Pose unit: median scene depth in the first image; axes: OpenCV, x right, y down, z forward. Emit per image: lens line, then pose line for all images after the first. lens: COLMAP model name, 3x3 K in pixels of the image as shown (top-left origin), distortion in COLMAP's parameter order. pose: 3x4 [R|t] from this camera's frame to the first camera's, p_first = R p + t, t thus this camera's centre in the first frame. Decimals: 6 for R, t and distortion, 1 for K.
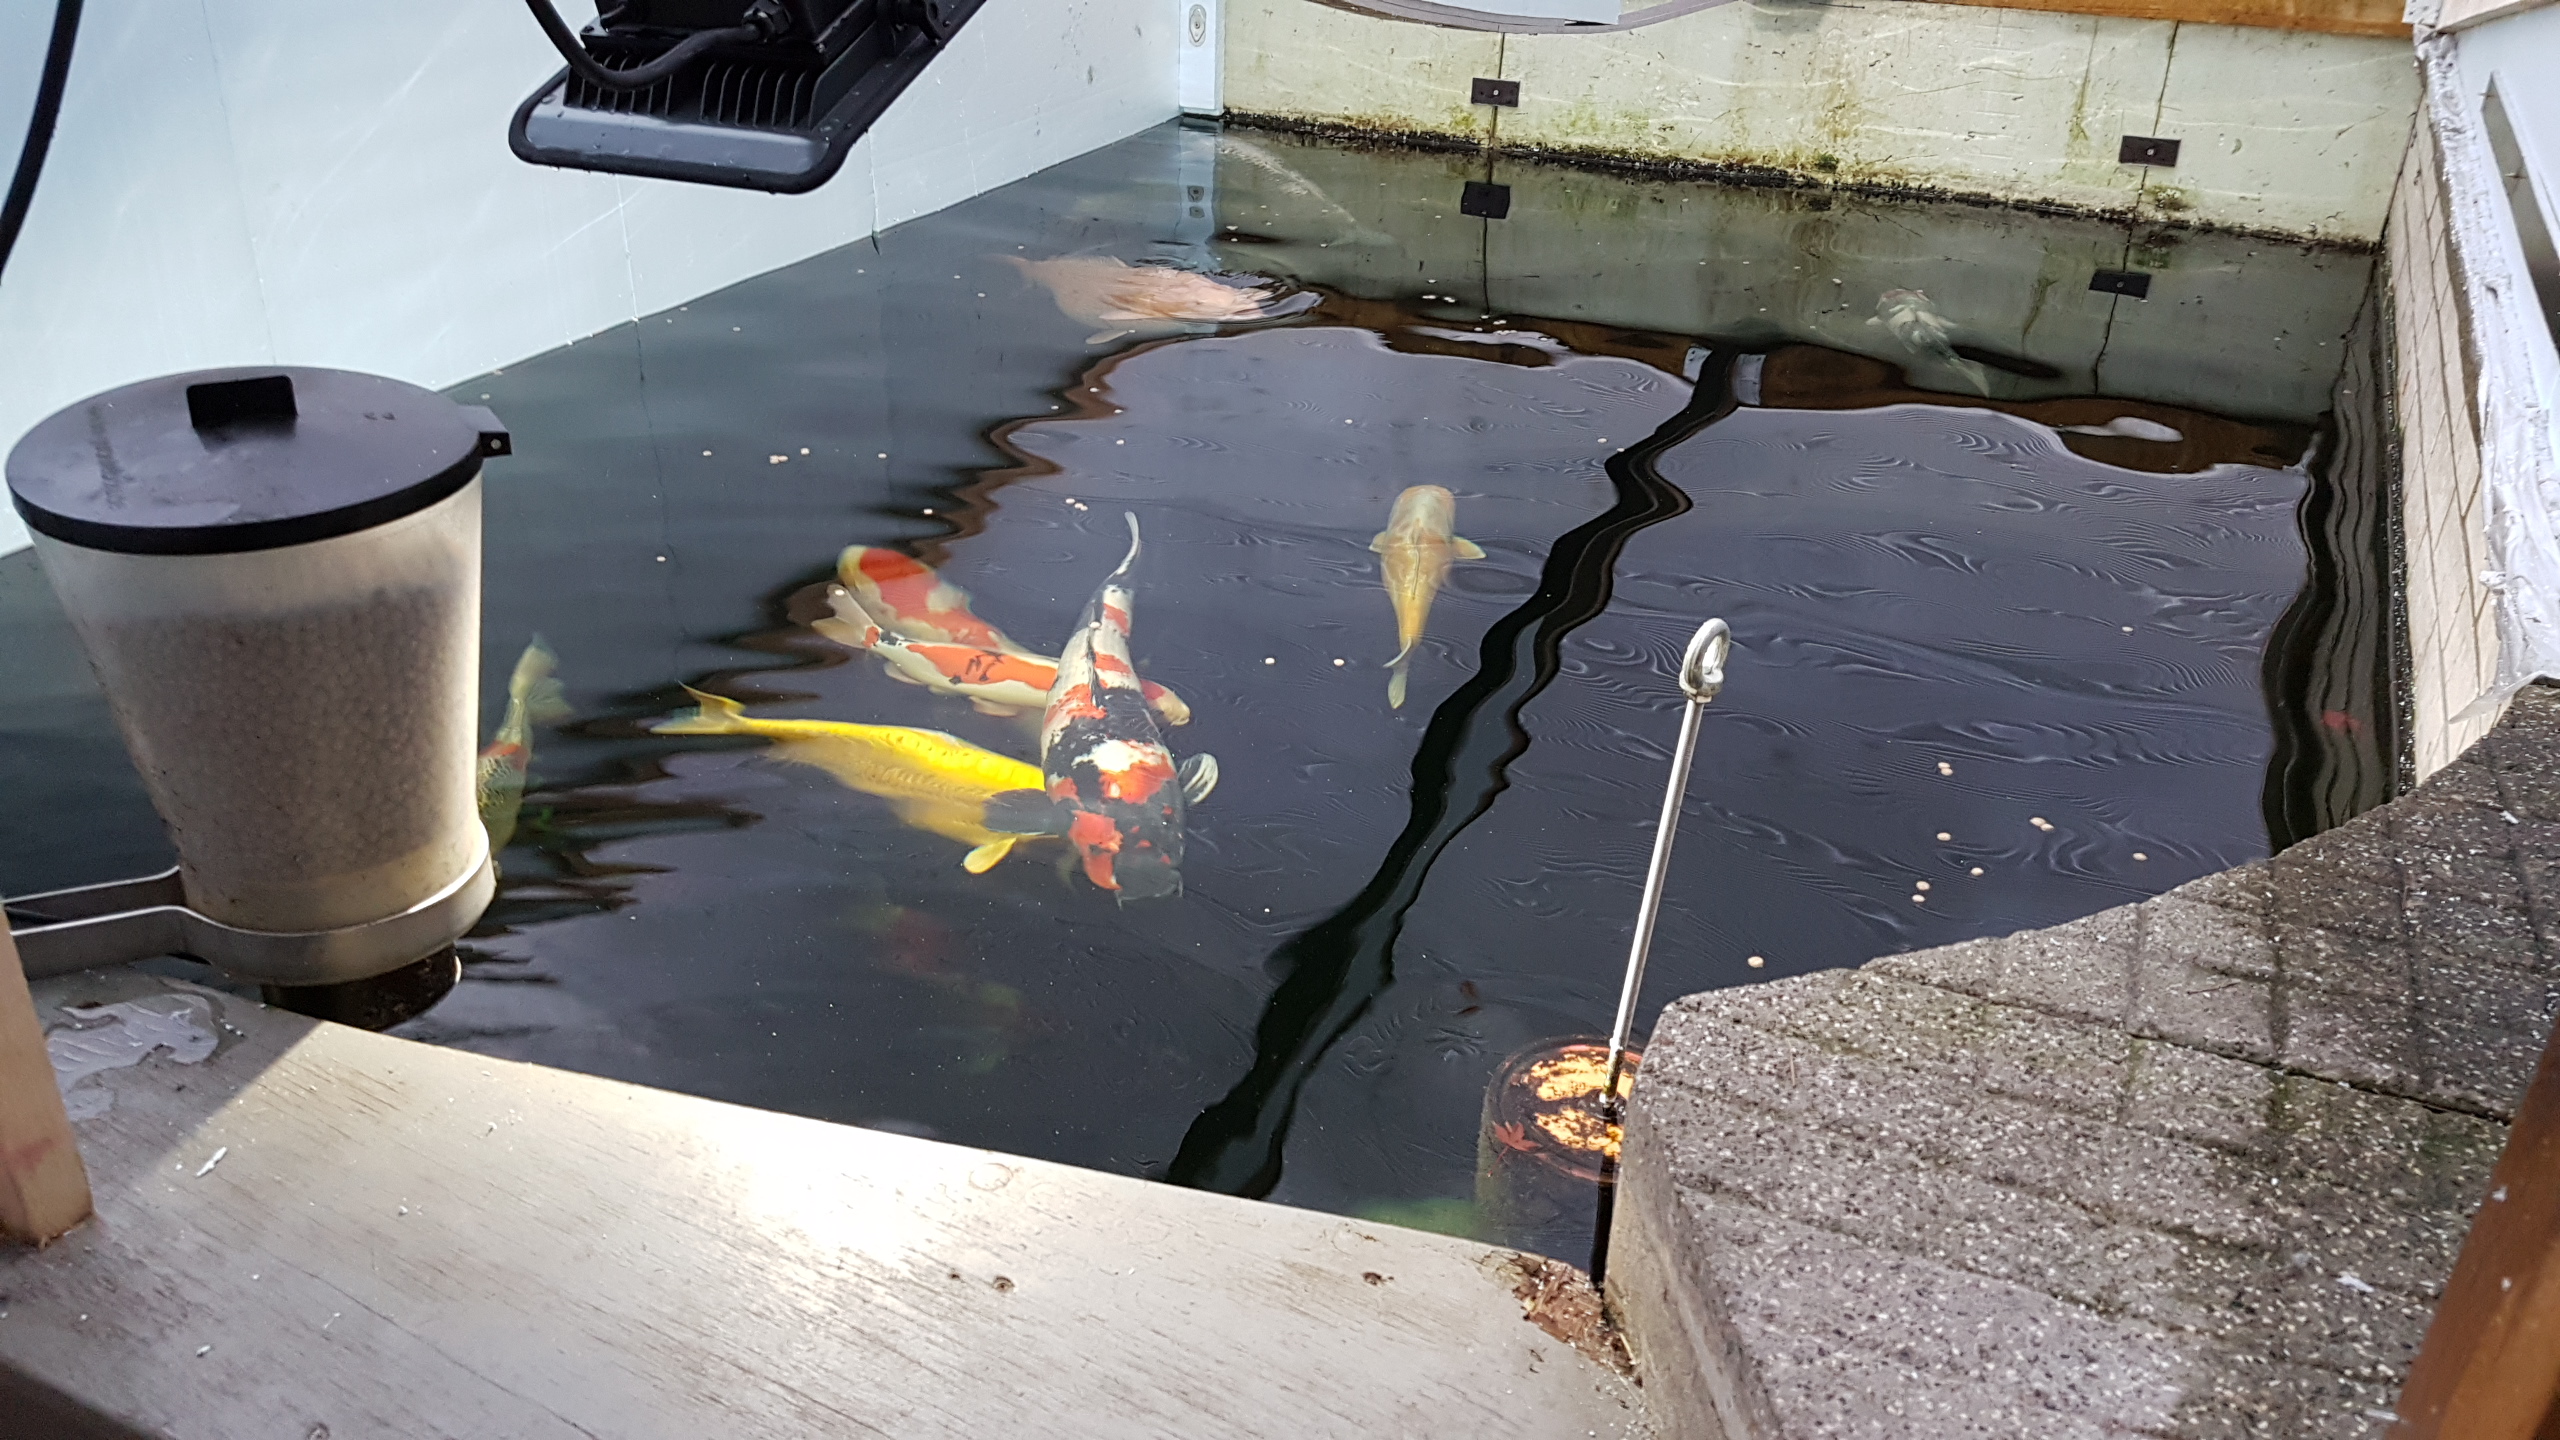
lens RADIAL K [[1867.5, 0, 1280.0], [0, 1867.5, 720.0], [0, 0, 1]] dist [-0.001541, -0.060504]
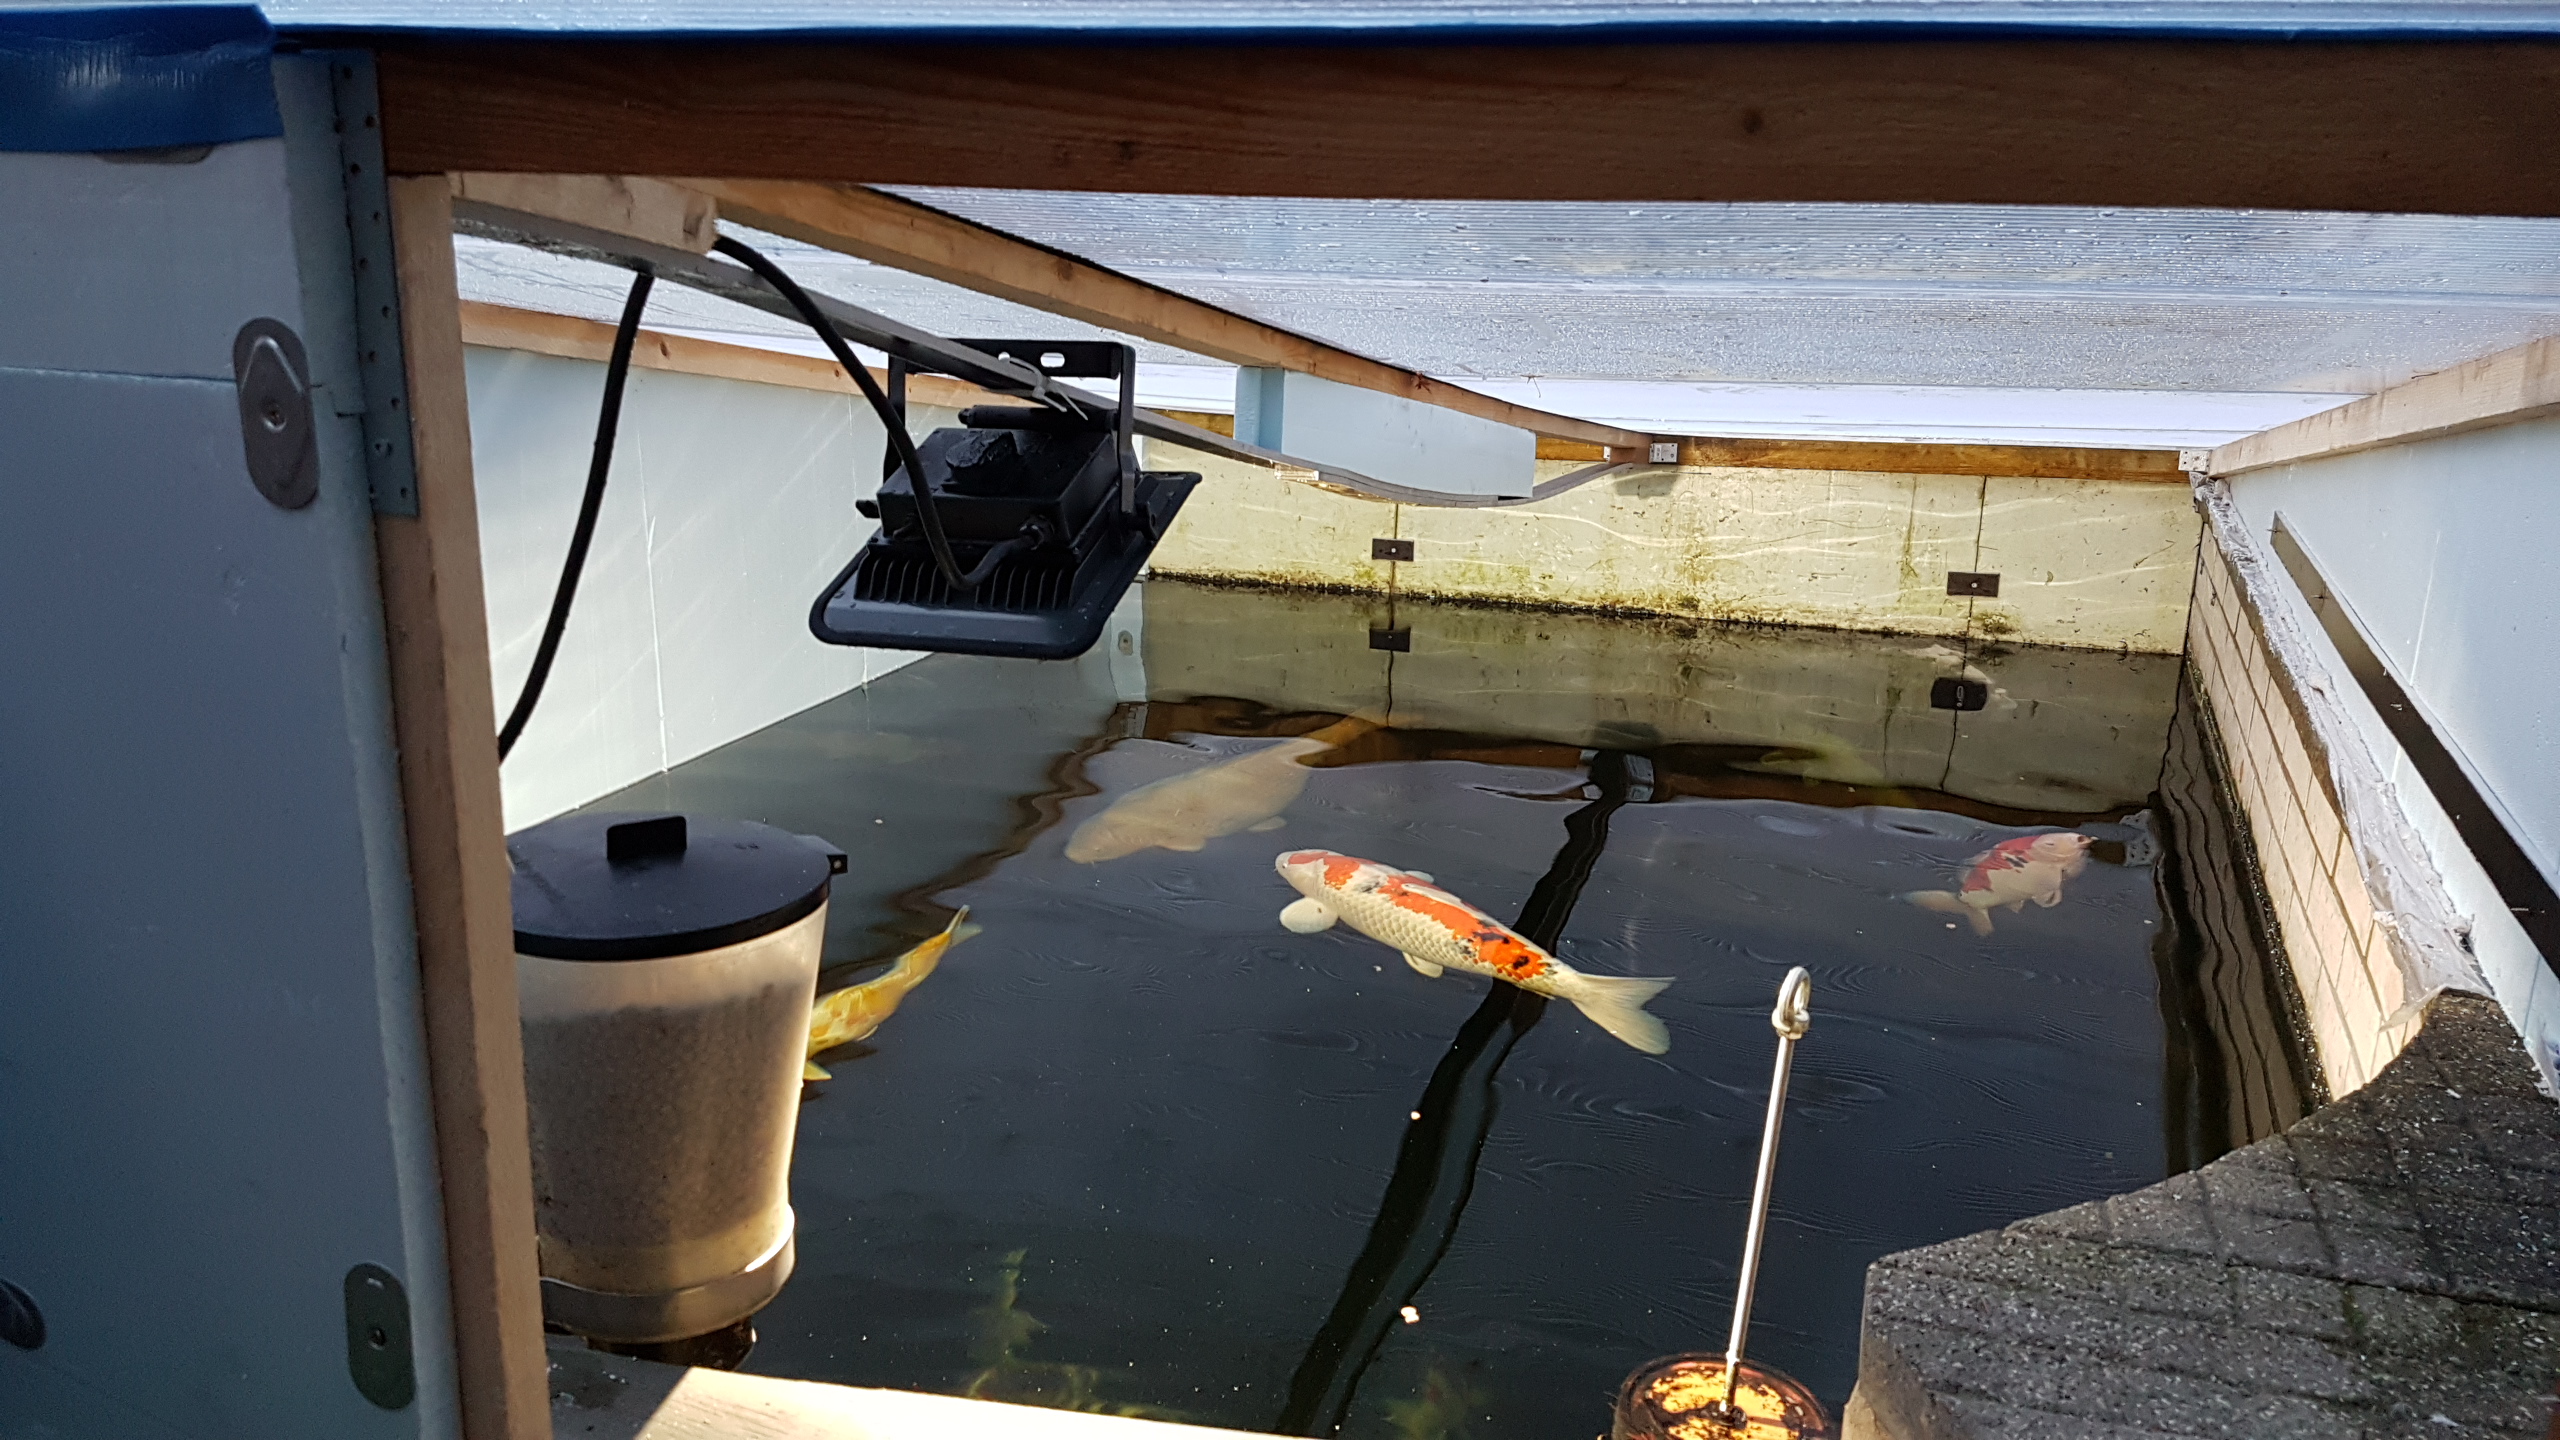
lens RADIAL K [[1836.4, 0, 1280.0], [0, 1836.4, 720.0], [0, 0, 1]] dist [-0.029240, -0.006470]
pose [[0.996393, -0.030858, 0.079049, -0.206038], [0.048061, 0.972940, -0.226003, 0.039556], [-0.069936, 0.228987, 0.970914, -0.193488]]
